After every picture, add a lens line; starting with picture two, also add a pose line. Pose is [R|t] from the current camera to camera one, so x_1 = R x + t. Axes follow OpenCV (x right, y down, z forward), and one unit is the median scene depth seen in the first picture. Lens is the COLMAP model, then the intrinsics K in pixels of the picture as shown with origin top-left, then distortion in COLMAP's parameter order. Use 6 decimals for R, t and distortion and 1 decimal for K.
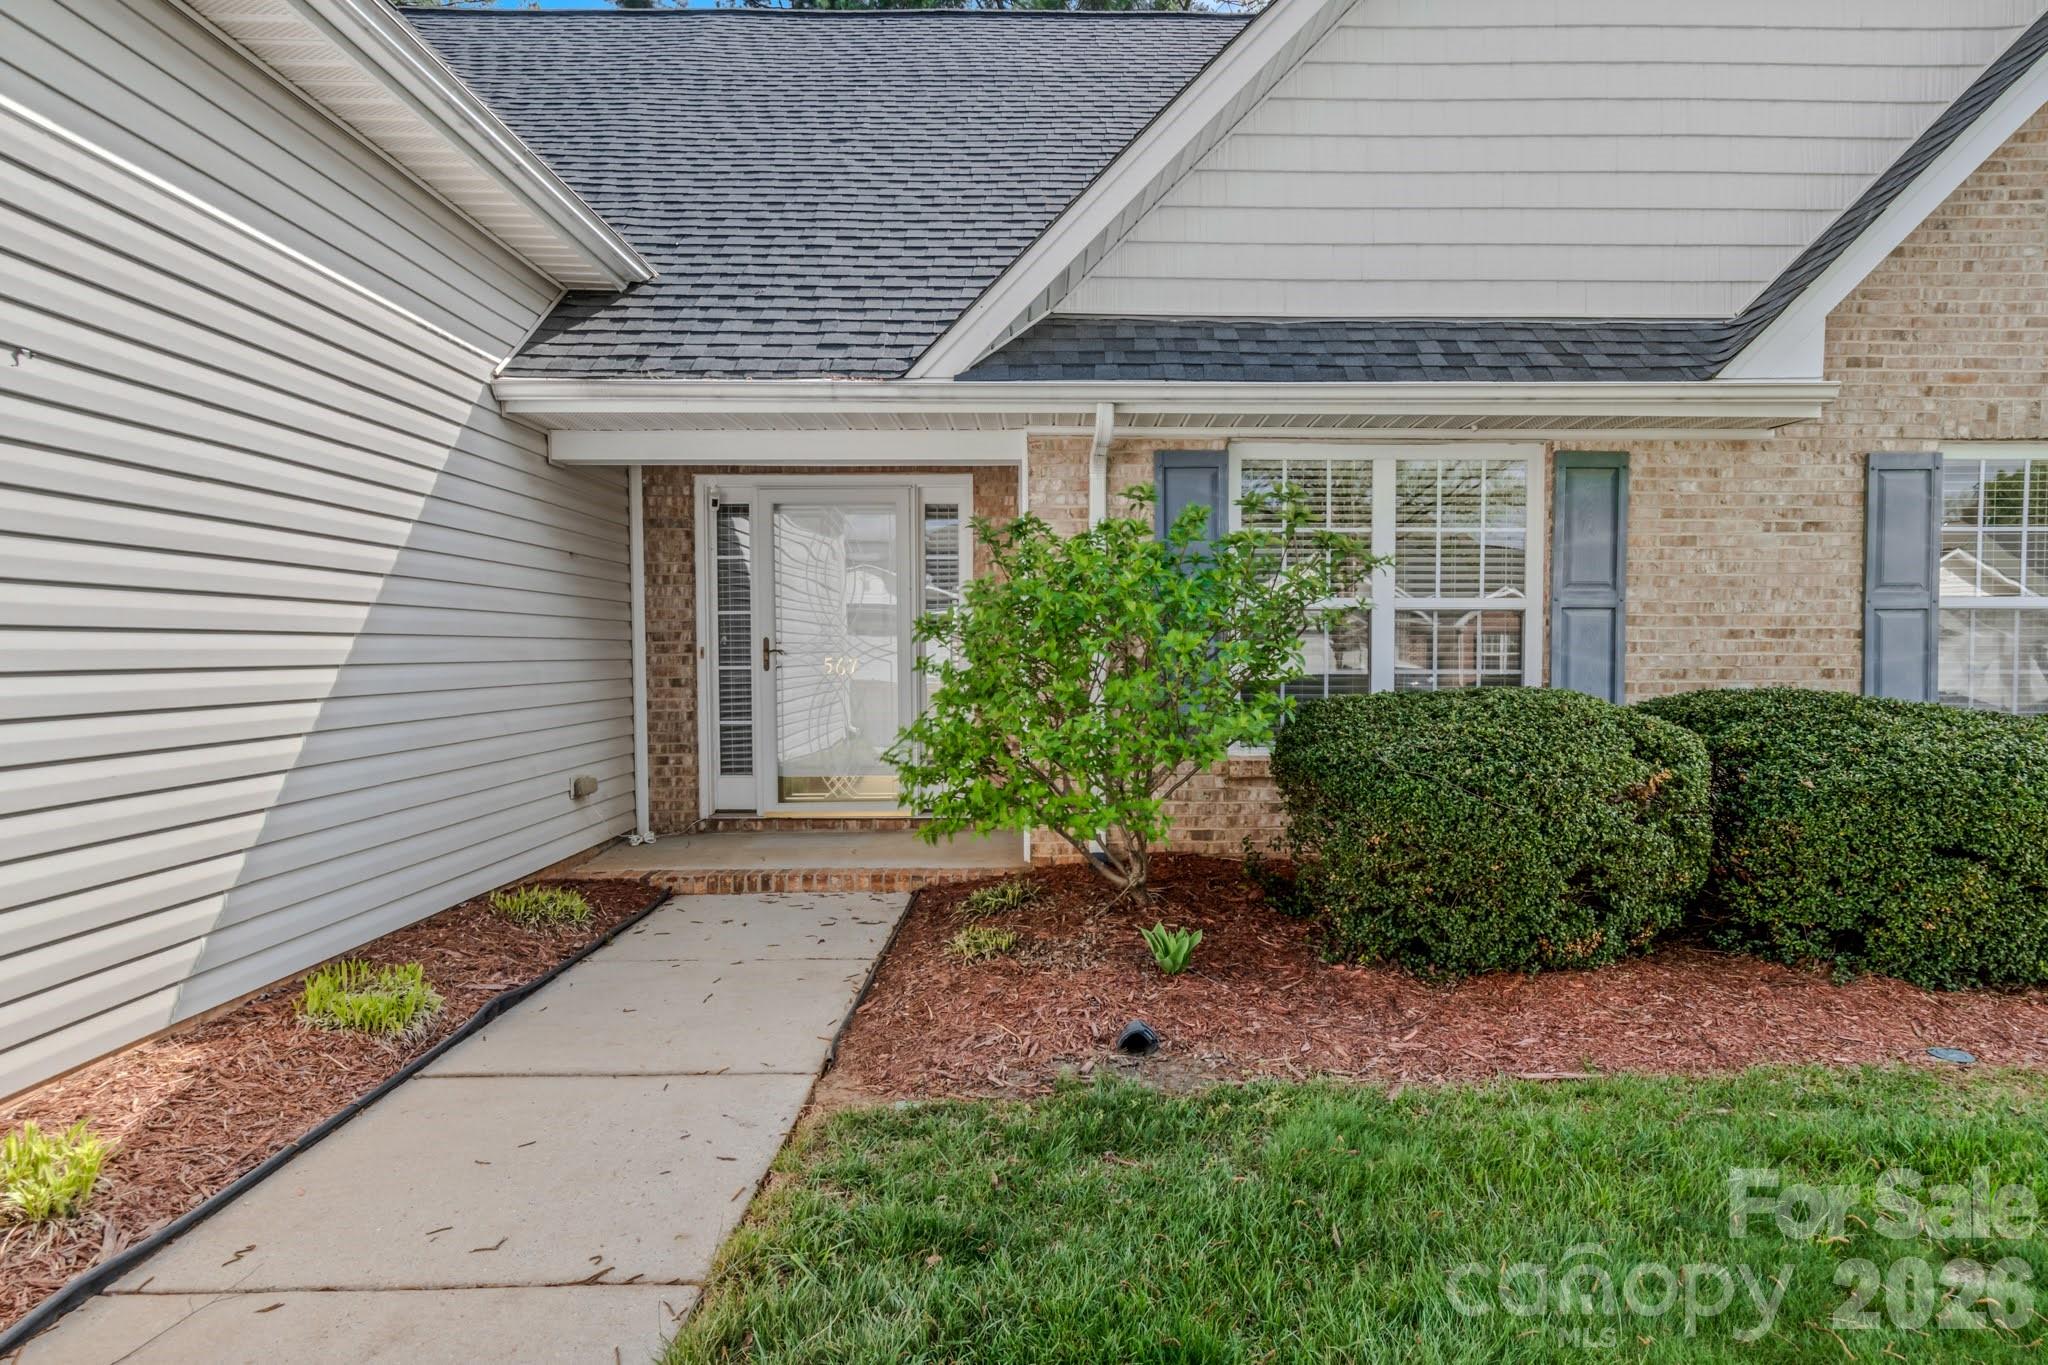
lens RADIAL K [[1128.4, 0, 1029.1], [0, 1128.4, 680.6], [0, 0, 1]] dist [-0.007672, 0.005562]
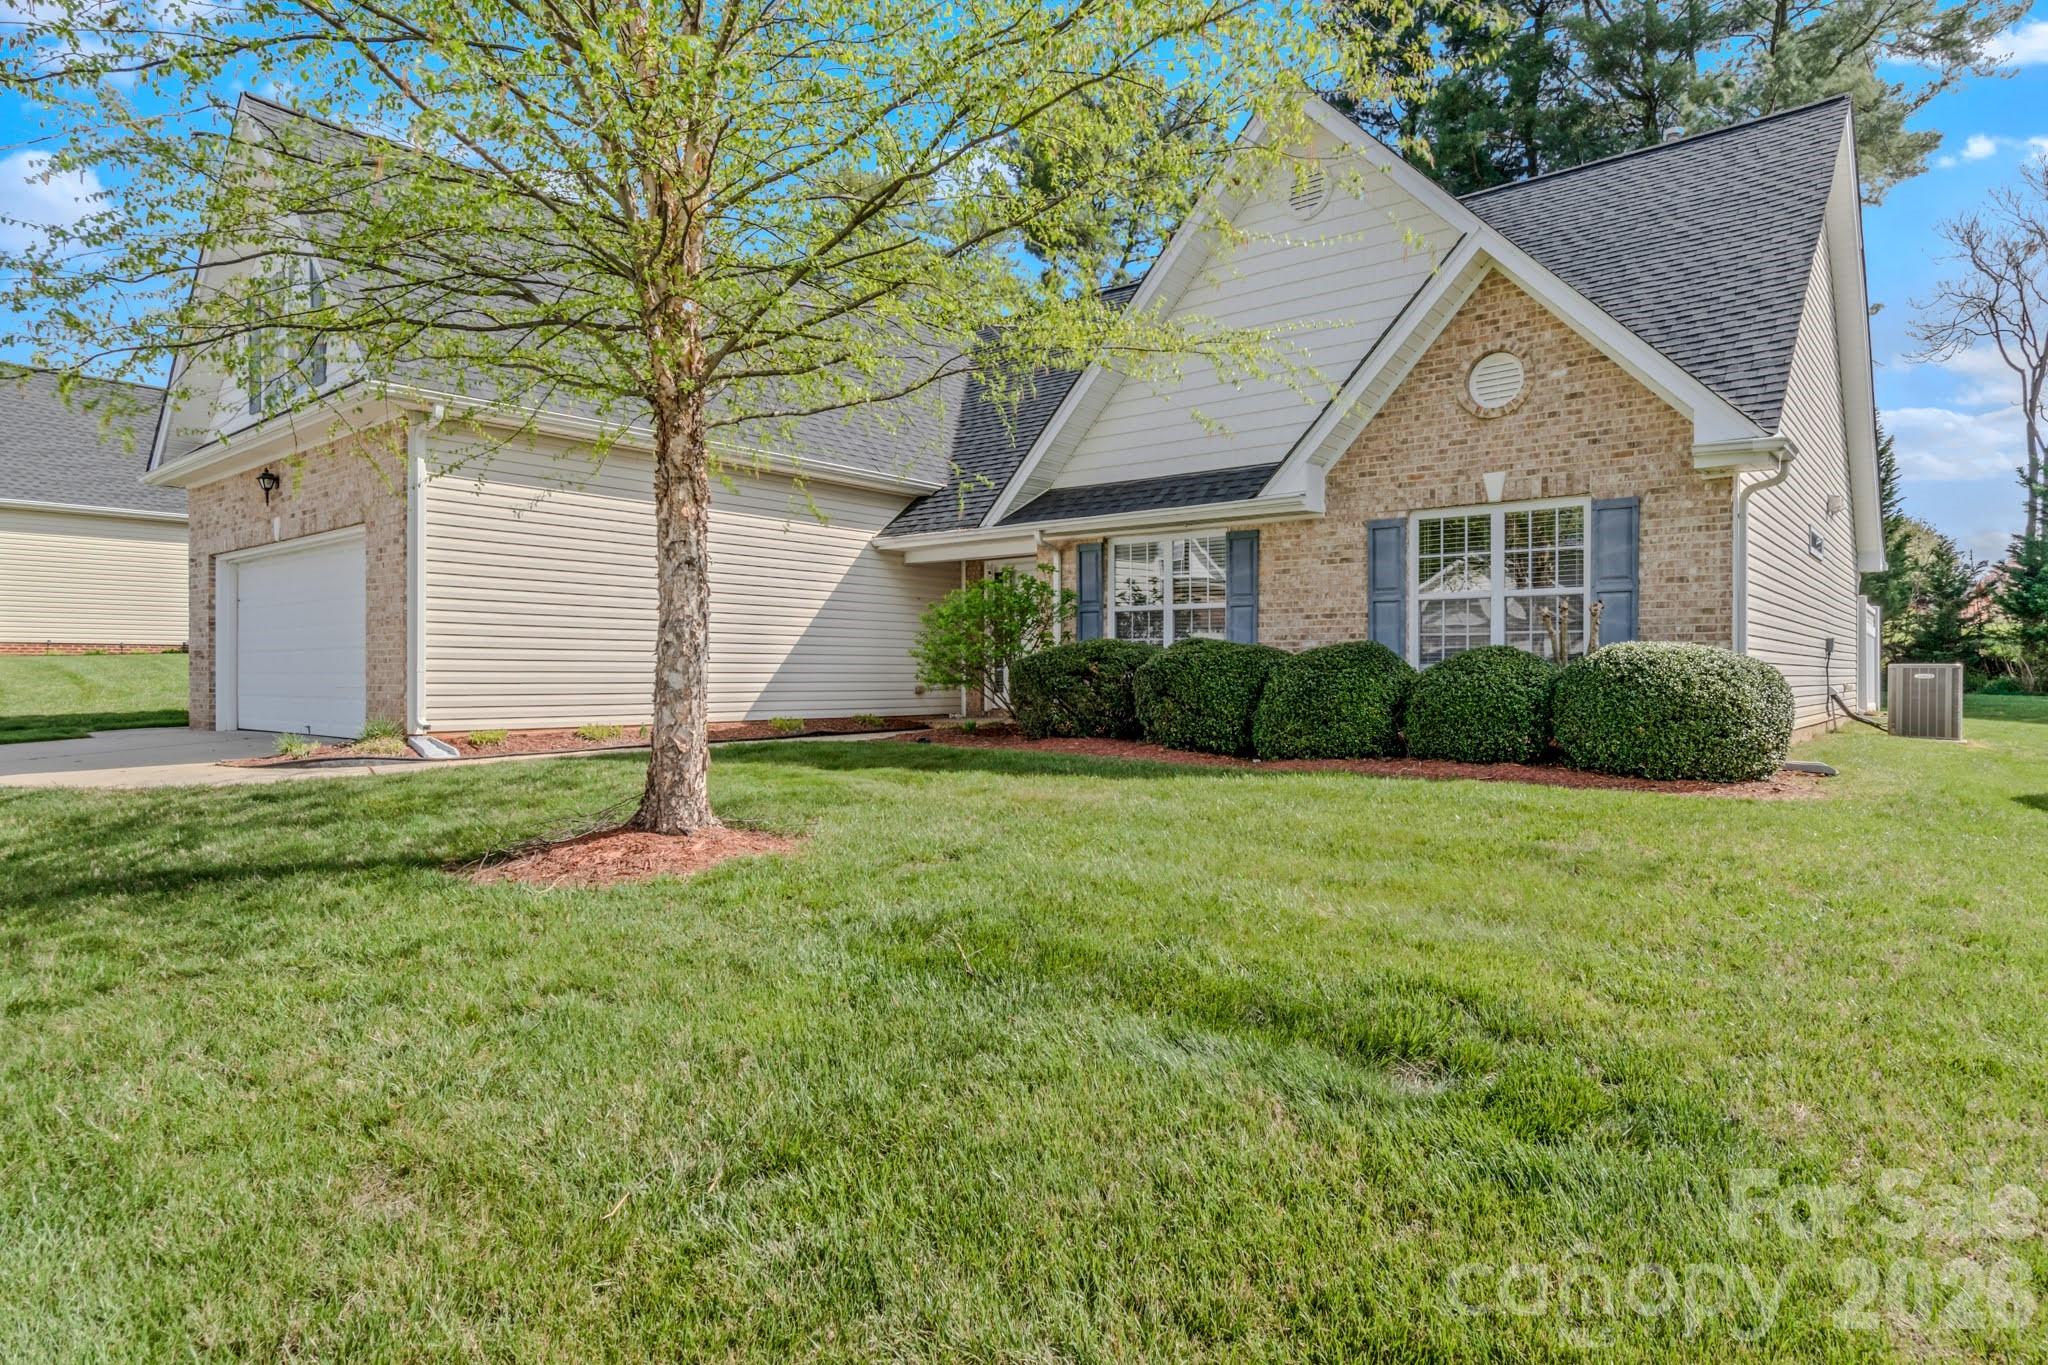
lens RADIAL K [[1128.4, 0, 1026.0], [0, 1128.4, 676.8], [0, 0, 1]] dist [-0.007672, 0.005562]
pose [[0.755705, 0.008053, -0.654863, 1.563283], [-0.025460, 0.999530, -0.017089, 0.111594], [0.654417, 0.029587, 0.755555, -0.828581]]
